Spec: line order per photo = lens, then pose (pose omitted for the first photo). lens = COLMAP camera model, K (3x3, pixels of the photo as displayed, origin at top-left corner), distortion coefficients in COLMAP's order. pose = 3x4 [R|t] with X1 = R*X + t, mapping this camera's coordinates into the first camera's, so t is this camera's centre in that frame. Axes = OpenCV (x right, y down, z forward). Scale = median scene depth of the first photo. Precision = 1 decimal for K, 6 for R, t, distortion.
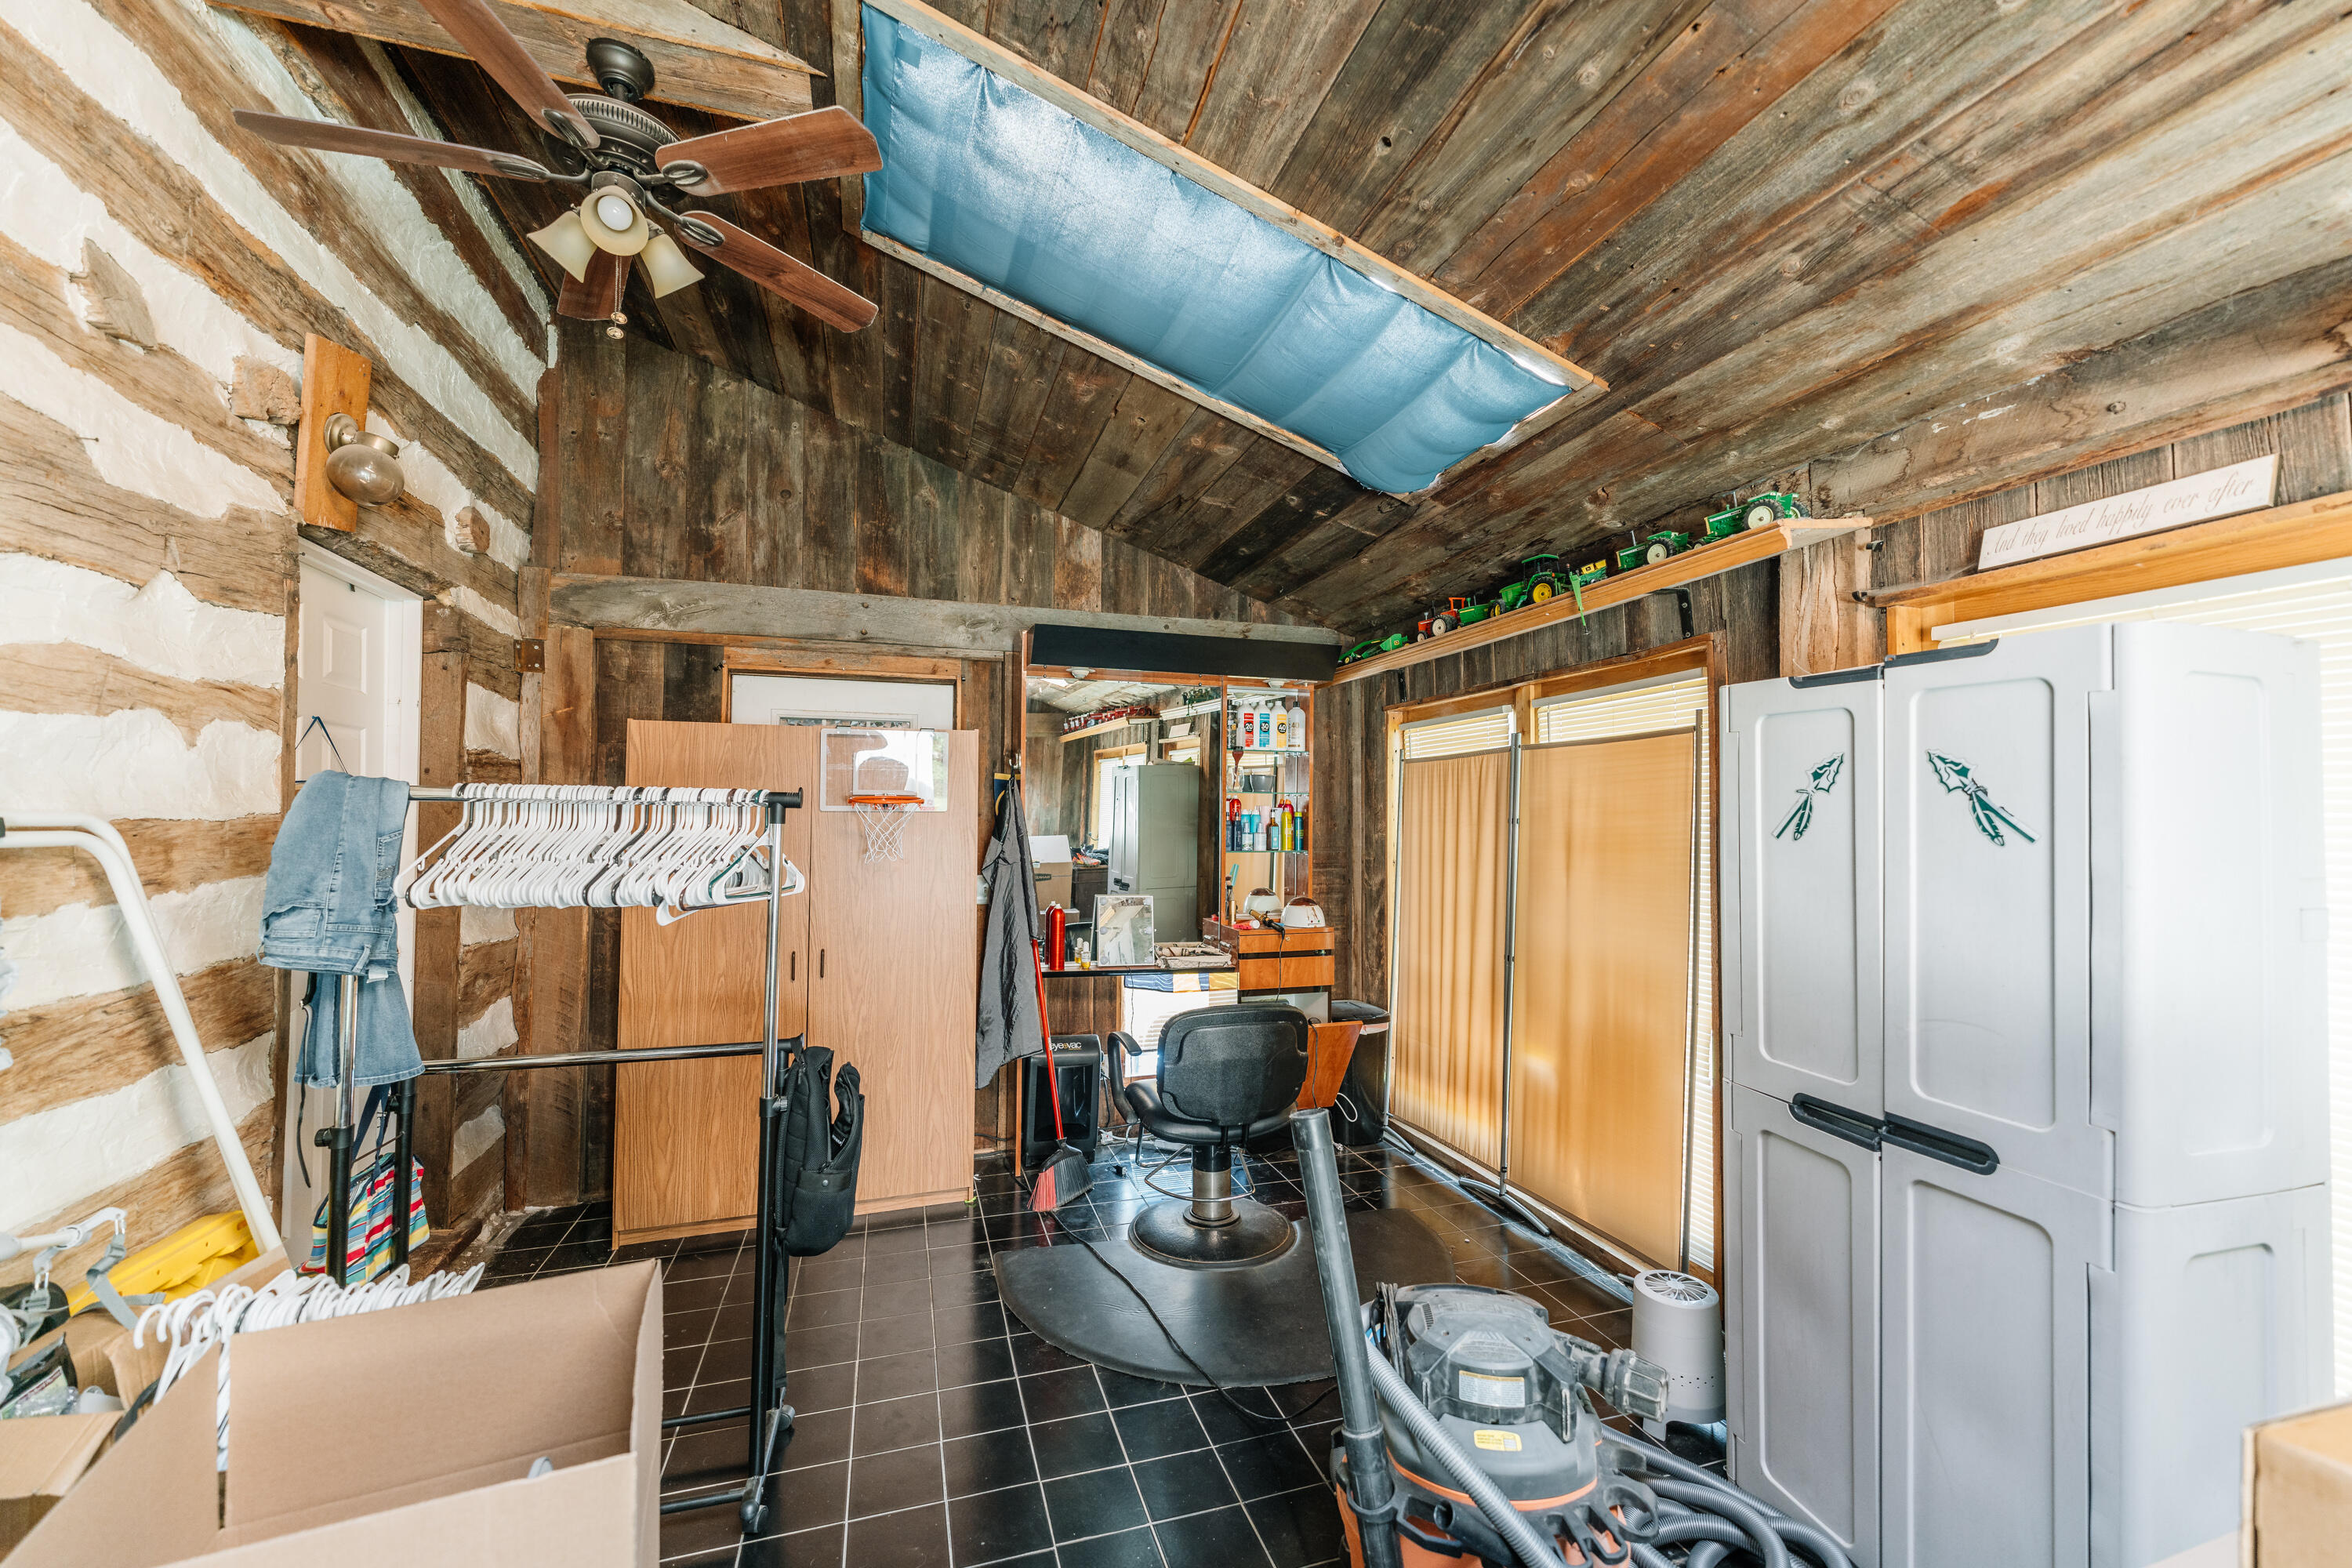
lens RADIAL K [[925.9, 0, 1176.0], [0, 925.9, 784.0], [0, 0, 1]] dist [0.000182, 0.000061]
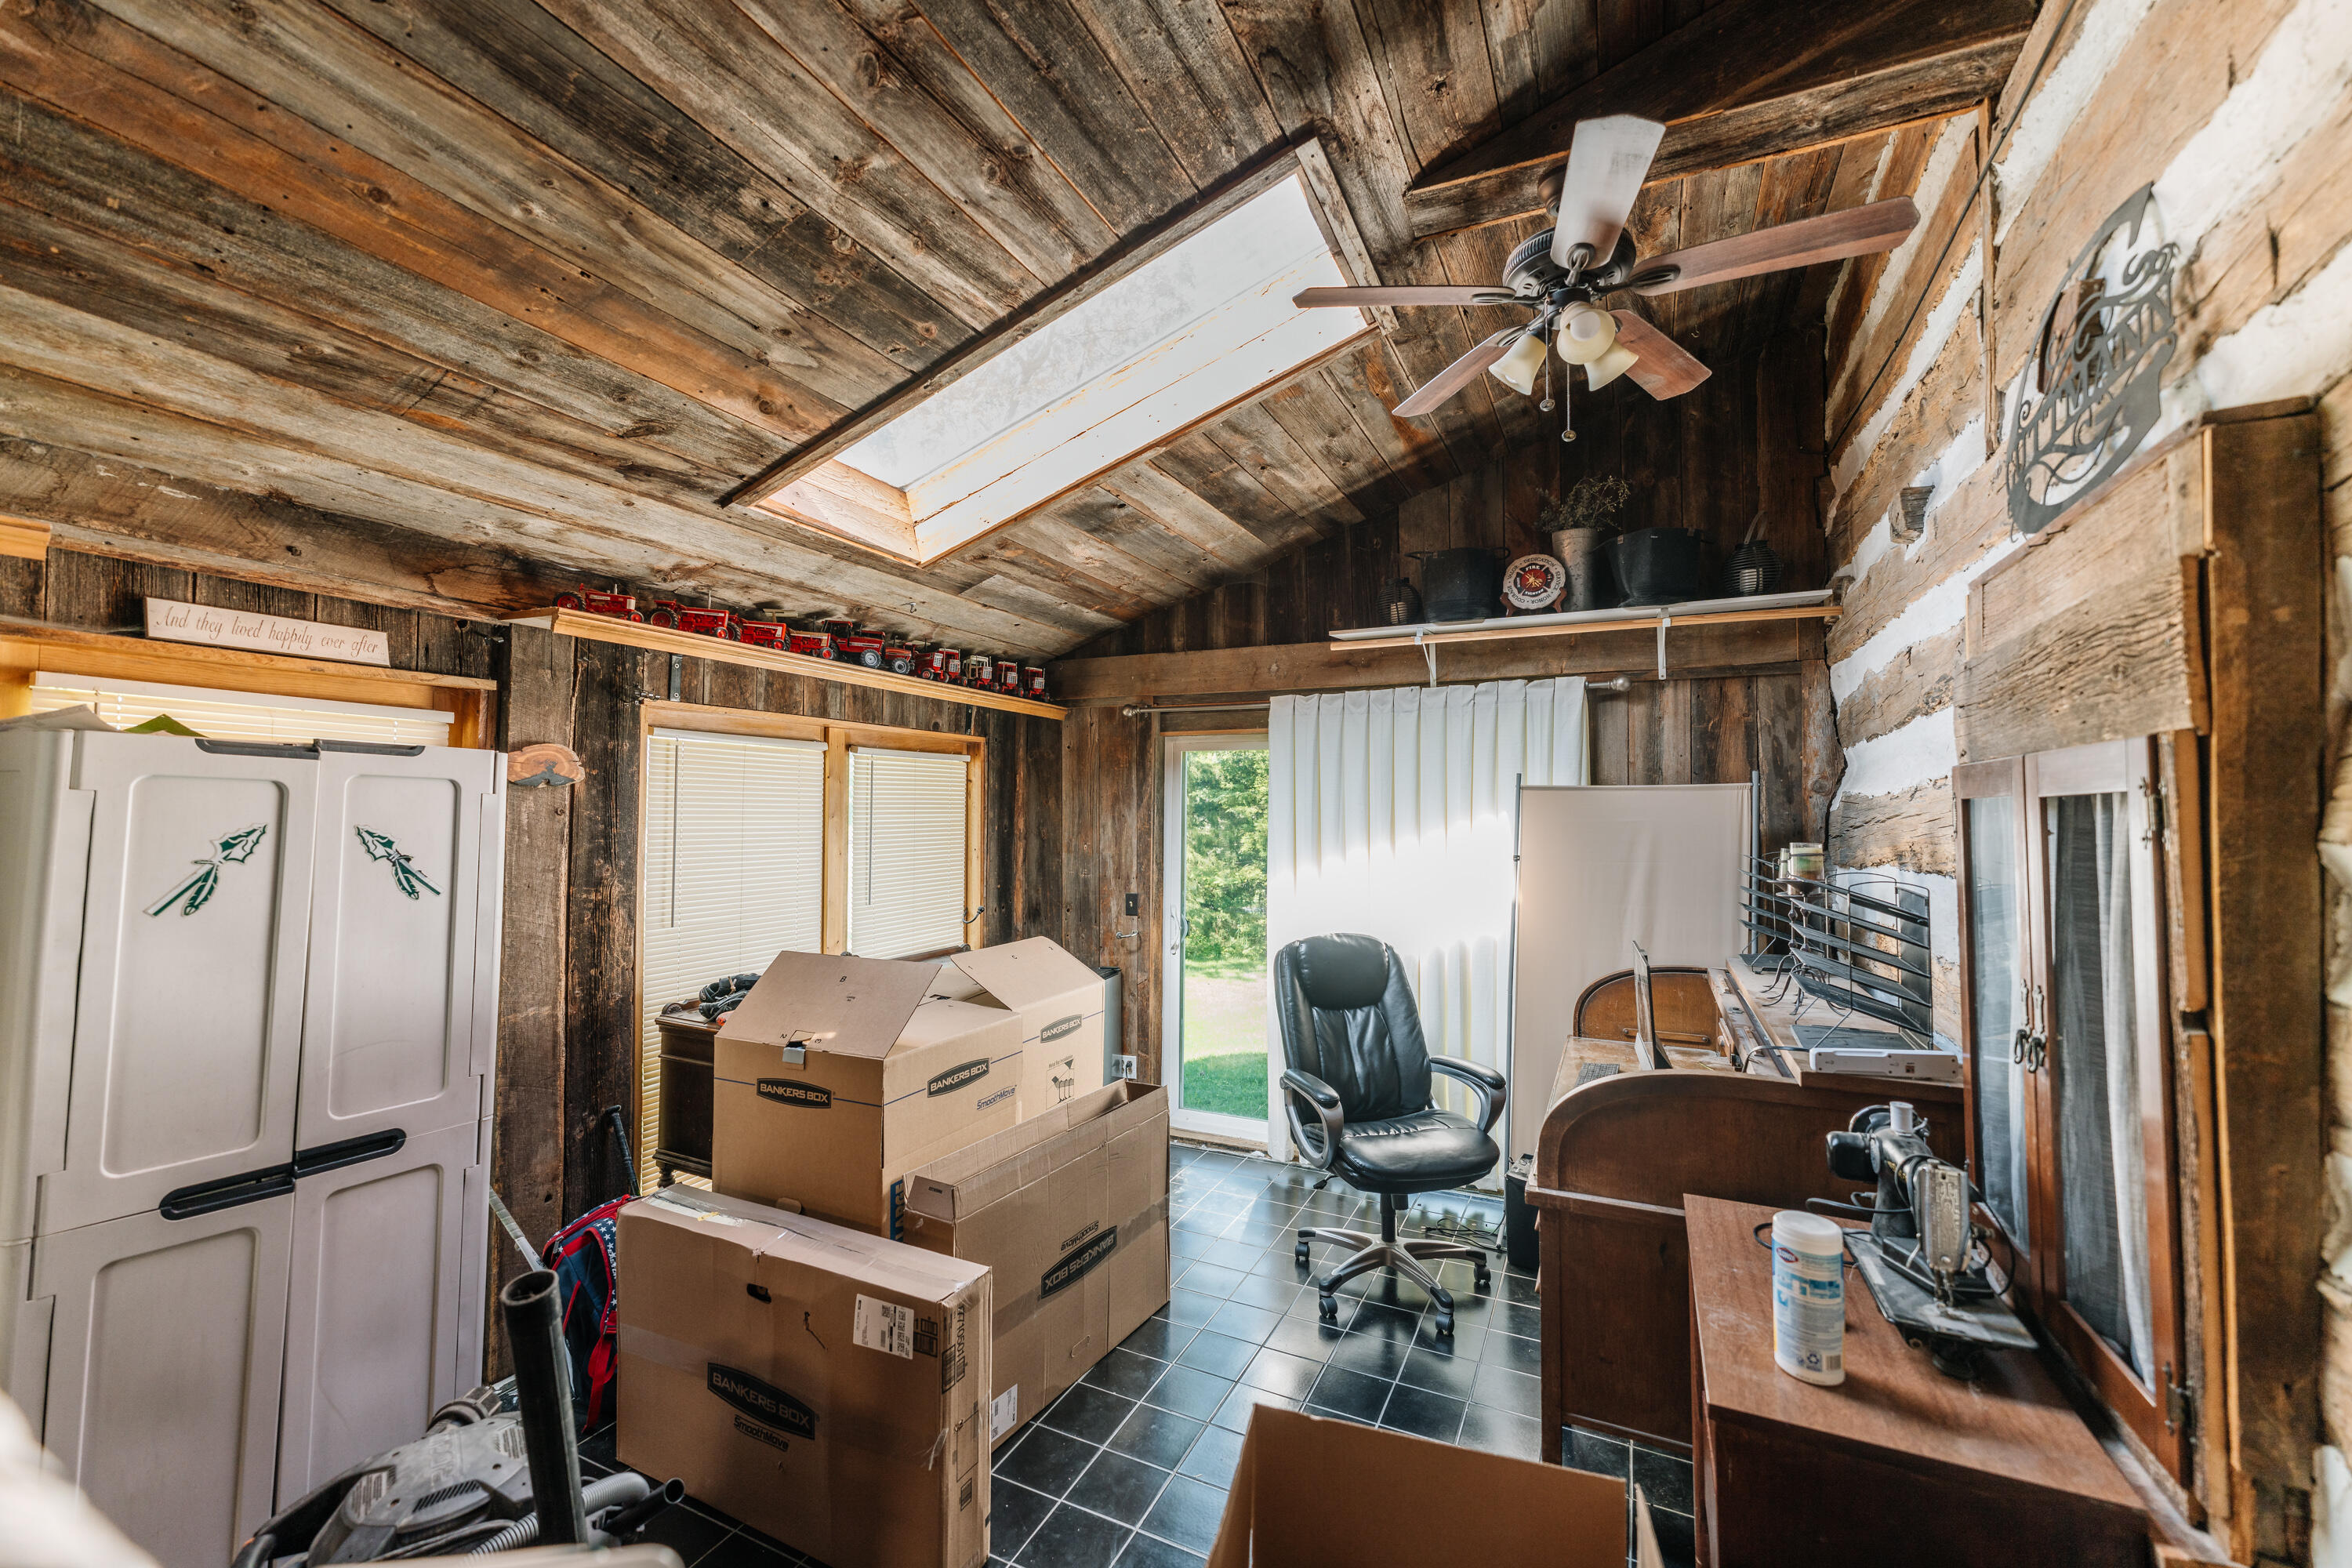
lens RADIAL K [[925.9, 0, 1176.0], [0, 925.9, 784.0], [0, 0, 1]] dist [0.000182, 0.000061]
pose [[-0.732995, 0.015494, 0.680058, -0.788034], [-0.030854, 0.997954, -0.055993, -0.056144], [-0.679534, -0.062025, -0.731017, 1.164459]]
